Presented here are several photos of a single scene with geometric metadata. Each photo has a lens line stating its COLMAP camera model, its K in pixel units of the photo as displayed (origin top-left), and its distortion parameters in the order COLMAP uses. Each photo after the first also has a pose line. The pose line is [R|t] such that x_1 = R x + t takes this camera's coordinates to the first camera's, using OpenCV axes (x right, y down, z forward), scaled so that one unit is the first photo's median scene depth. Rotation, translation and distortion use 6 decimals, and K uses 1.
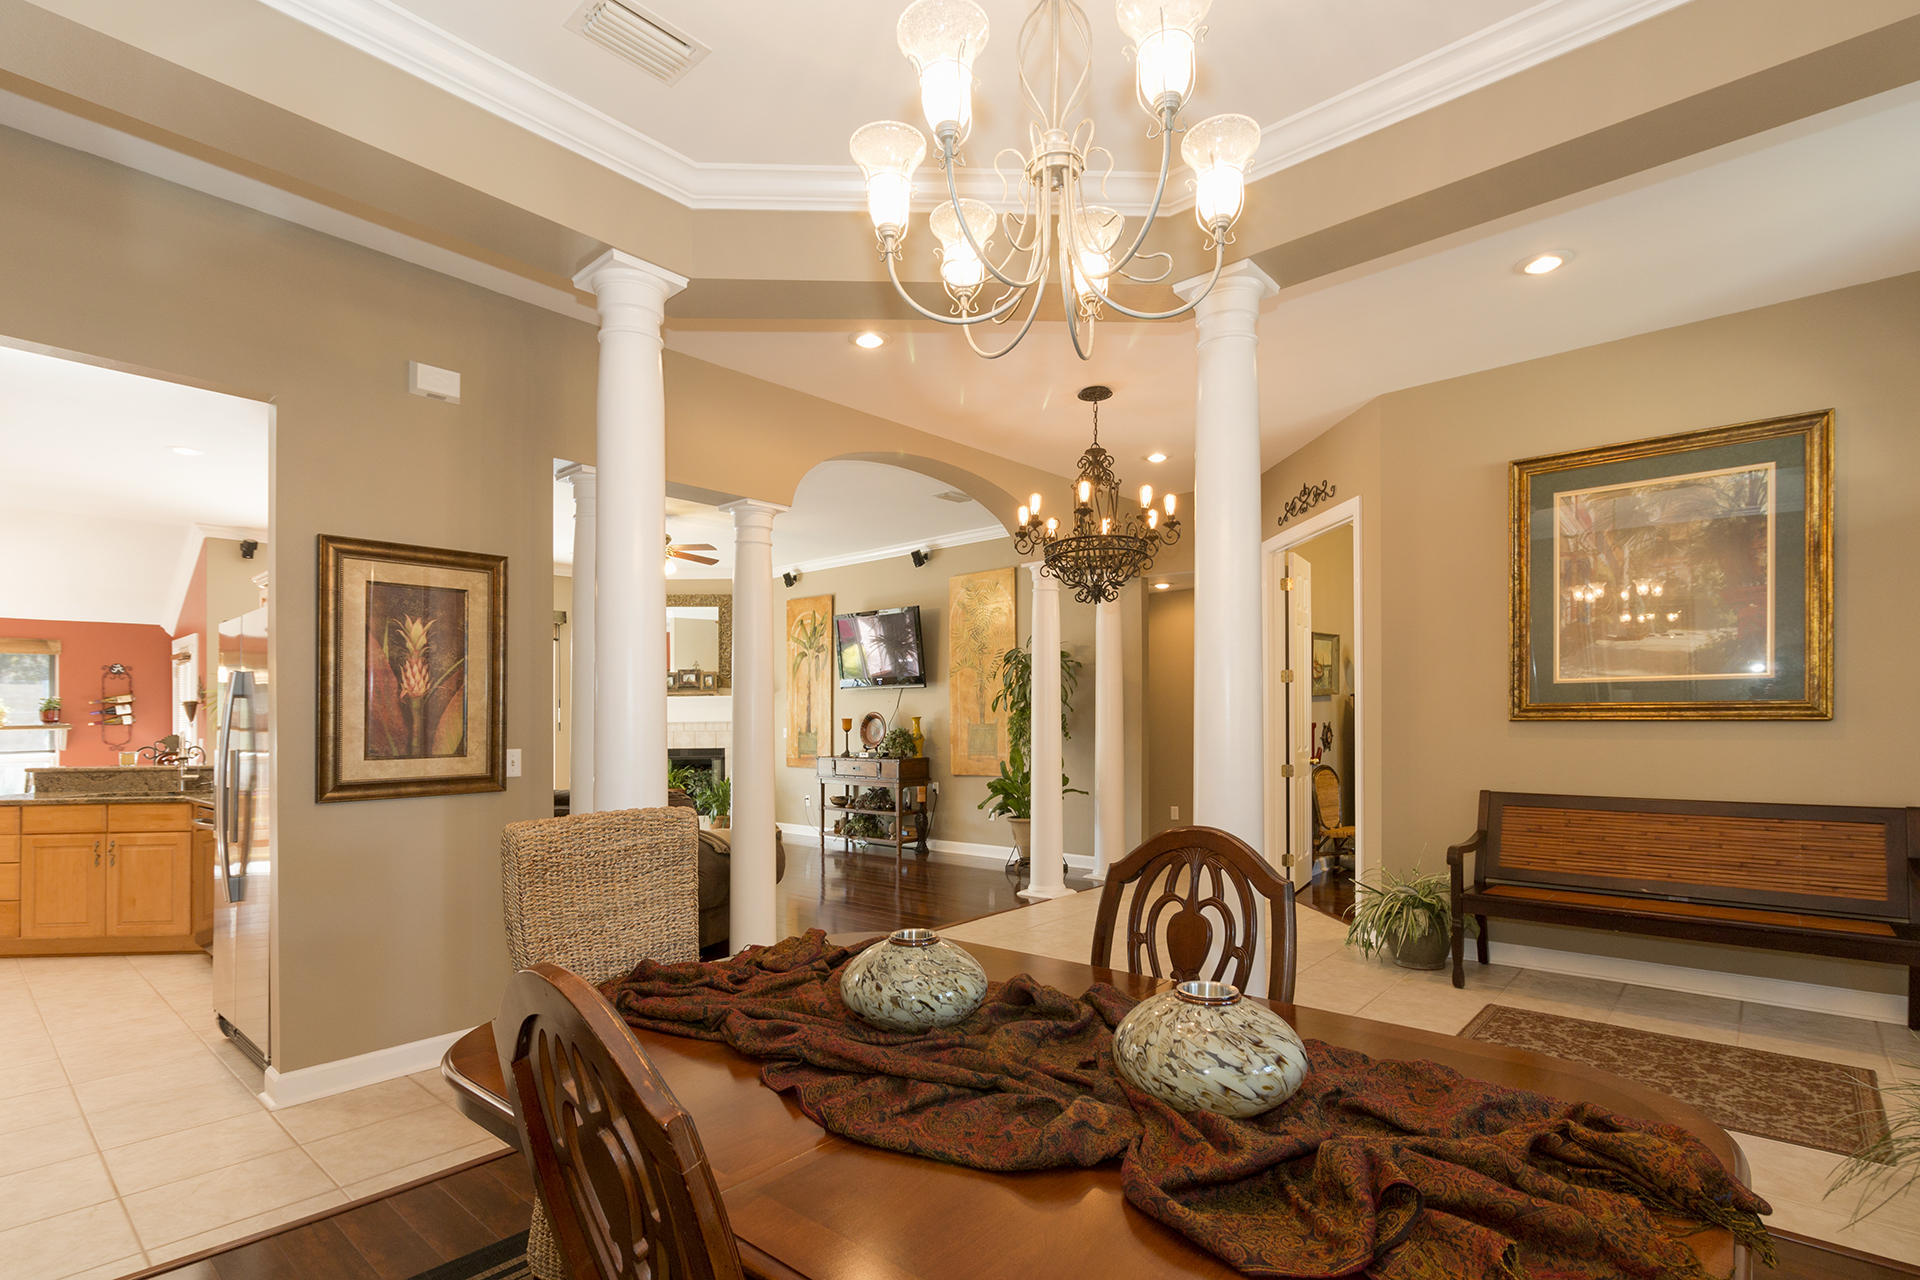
lens RADIAL K [[901.7, 0, 948.3], [0, 901.7, 709.5], [0, 0, 1]] dist [0.003499, 0.001171]
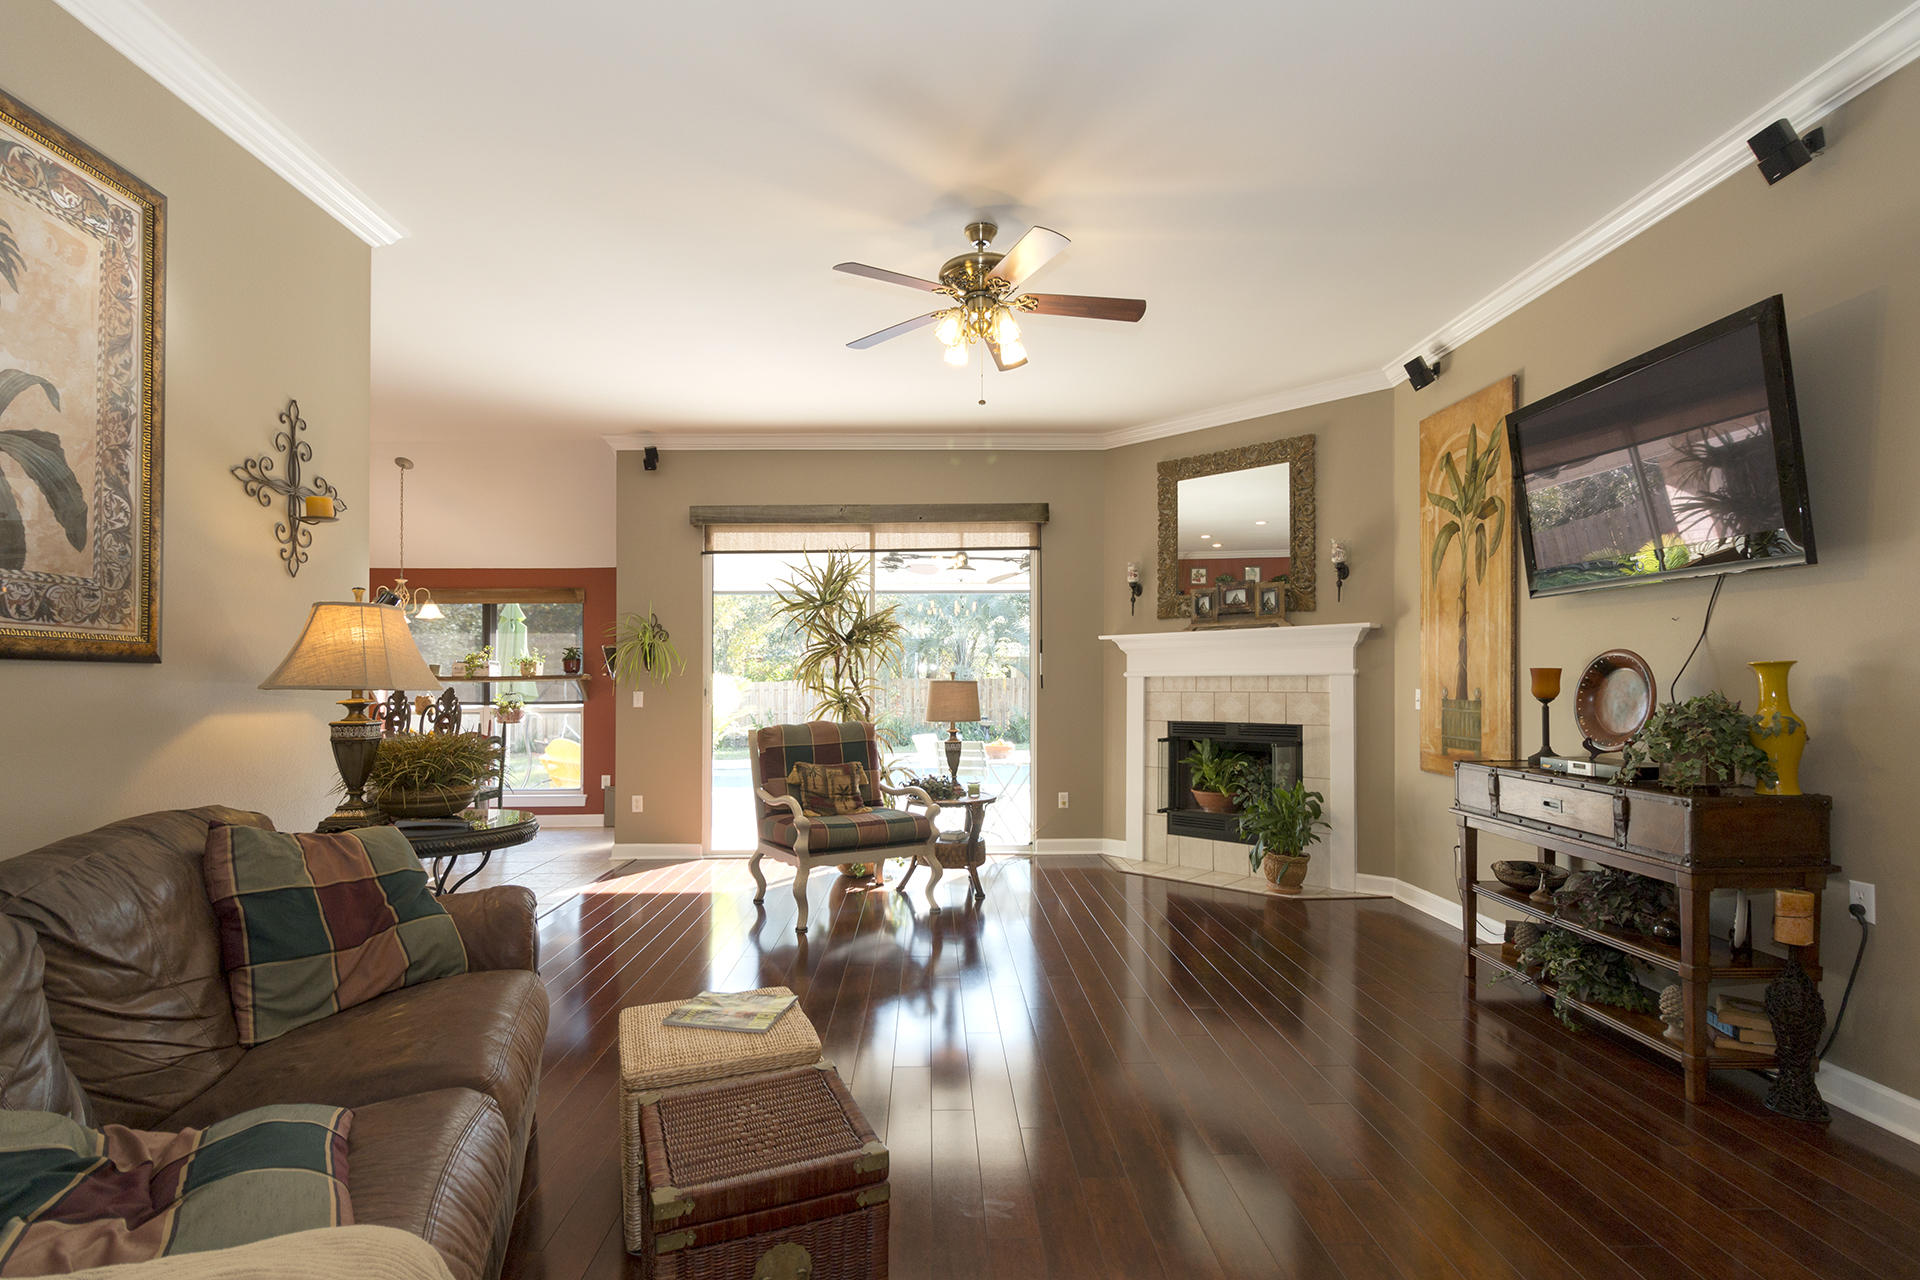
lens RADIAL K [[901.7, 0, 951.1], [0, 901.7, 670.0], [0, 0, 1]] dist [0.003499, 0.001171]
pose [[0.686262, 0.000162, -0.727355, -0.003250], [0.005076, 0.999975, 0.005011, 0.008320], [0.727337, -0.007131, 0.686243, 0.602285]]
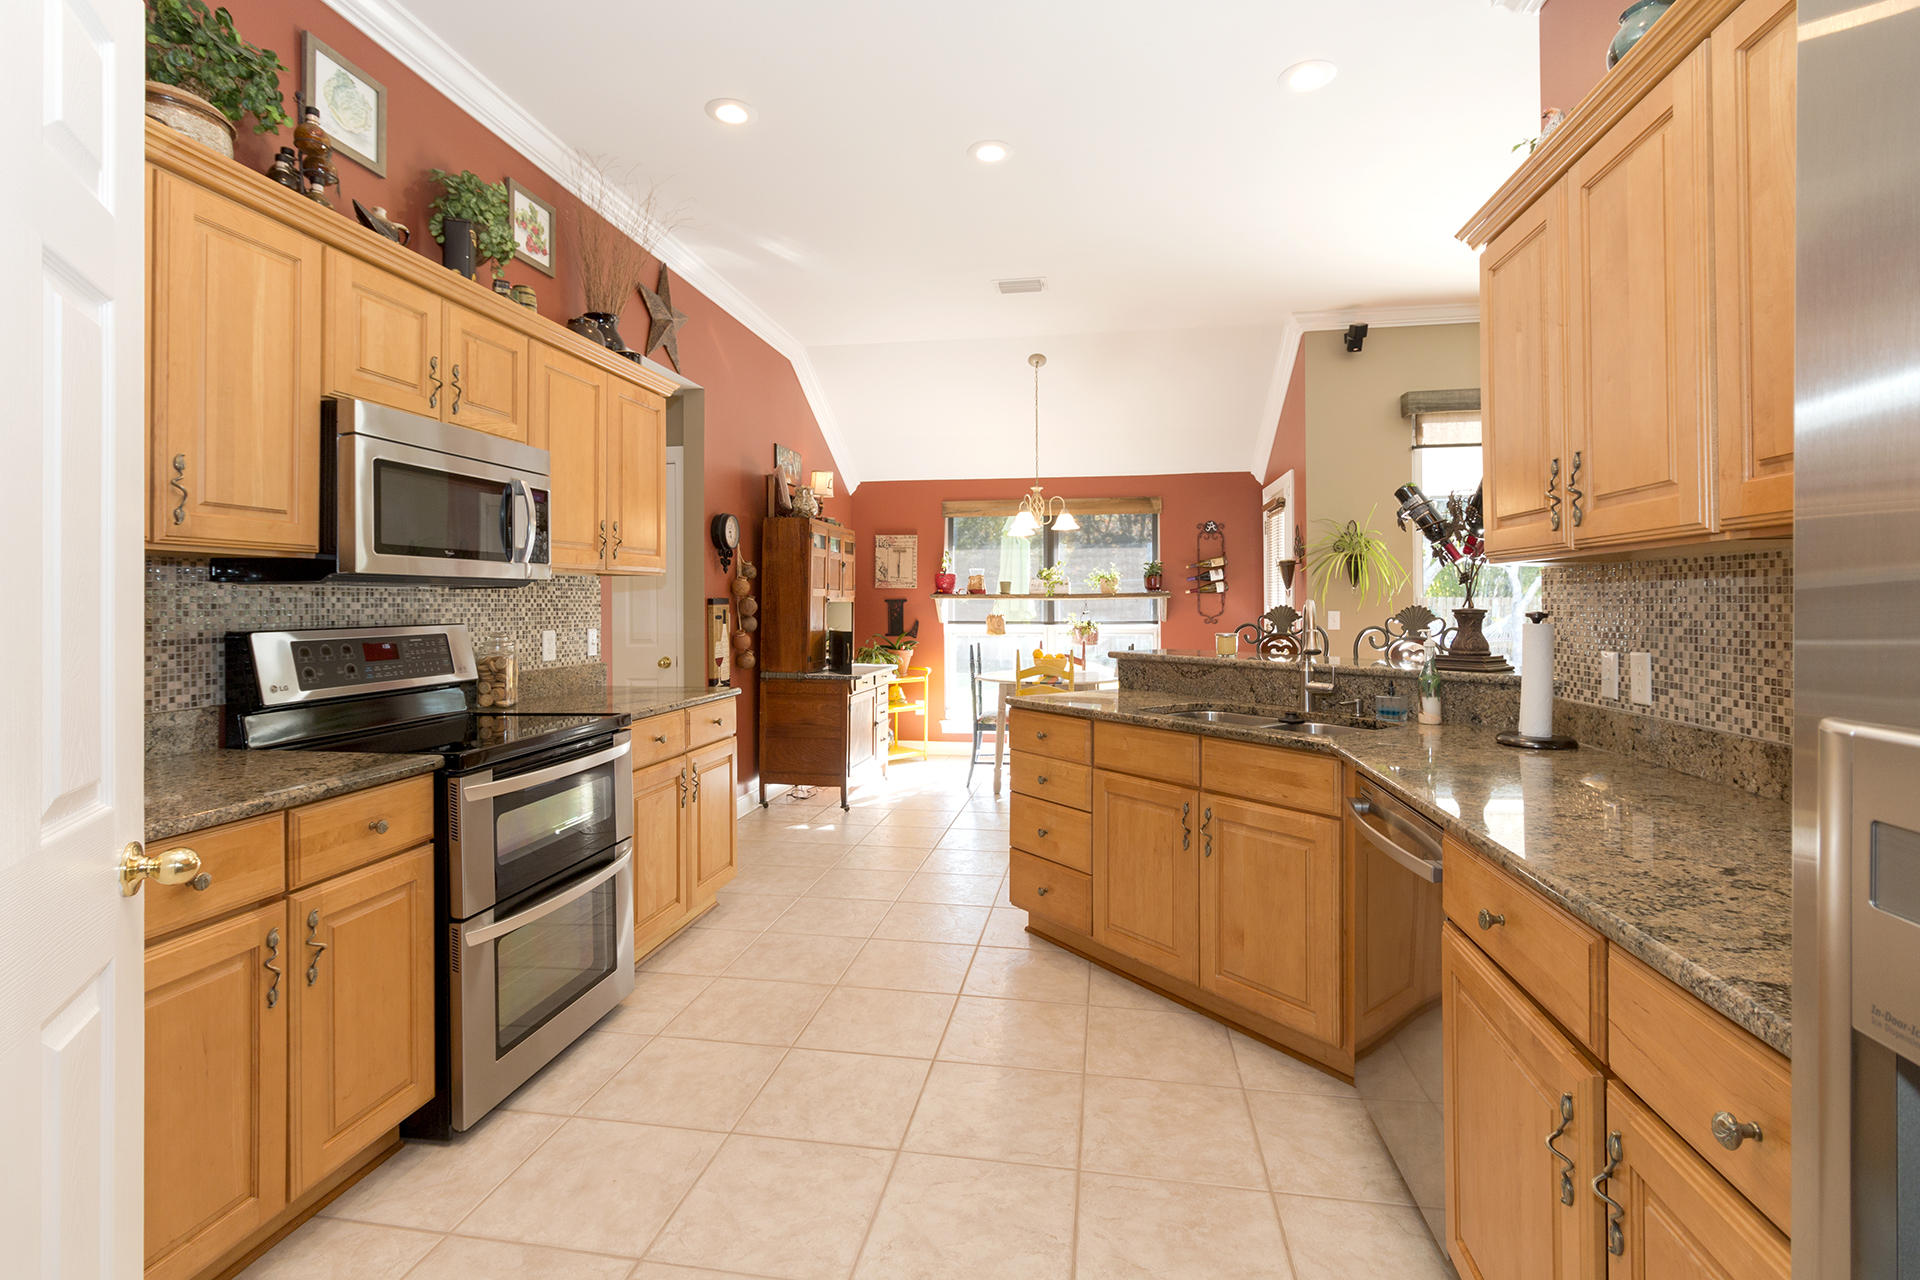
lens RADIAL K [[901.7, 0, 969.4], [0, 901.7, 591.9], [0, 0, 1]] dist [0.003499, 0.001171]
pose [[0.538861, 0.002250, -0.842392, -0.331991], [0.002221, 0.999989, 0.004092, 0.011593], [0.842392, -0.004077, 0.538850, 0.358475]]
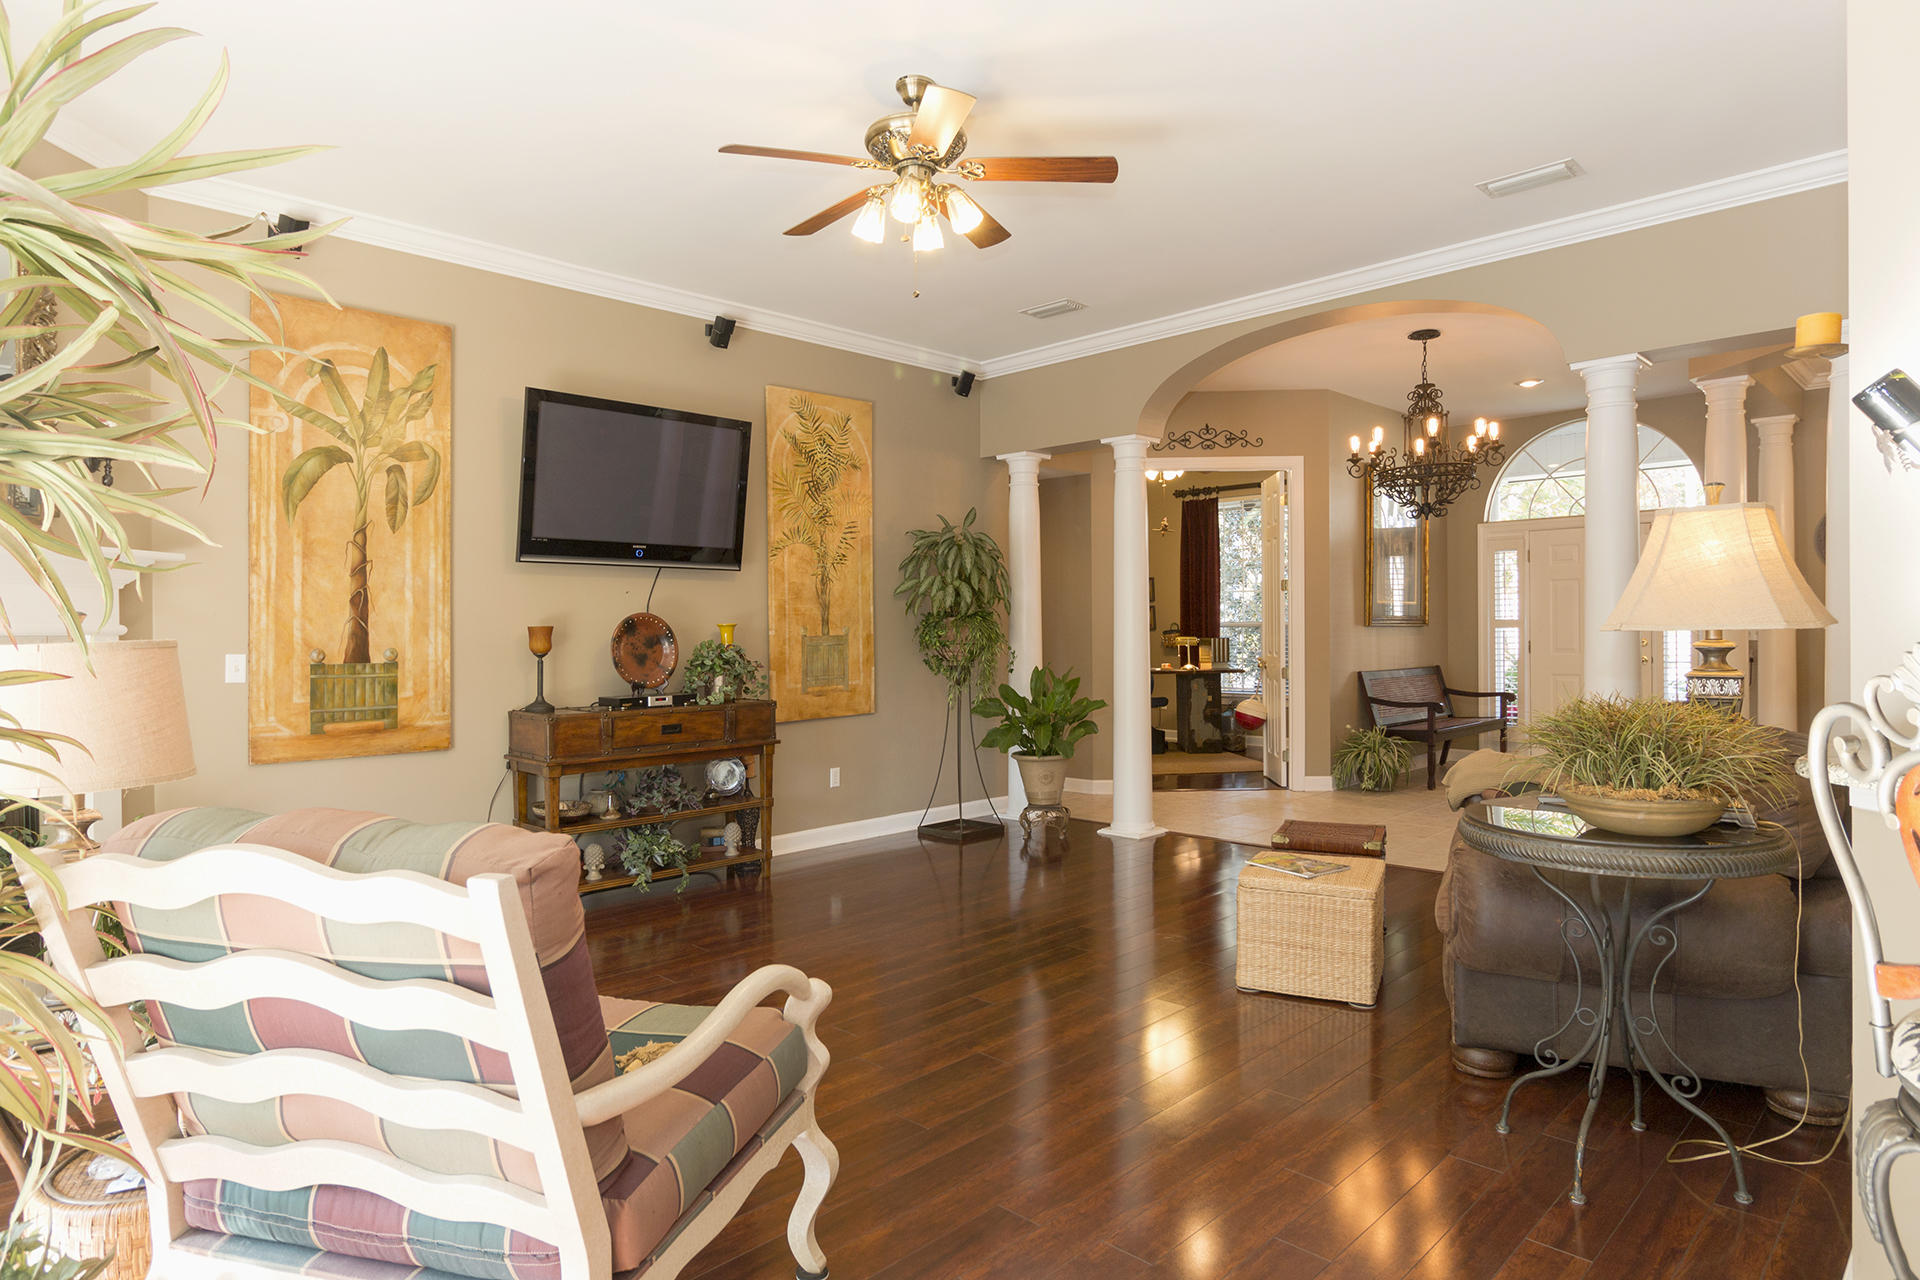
lens RADIAL K [[1112.4, 0, 943.7], [0, 1112.4, 635.2], [0, 0, 1]] dist [-0.002342, -0.002915]
pose [[0.058447, 0.005469, 0.998276, -0.720222], [0.001367, 0.999984, -0.005559, 0.019537], [-0.998290, 0.001689, 0.058439, 0.863623]]
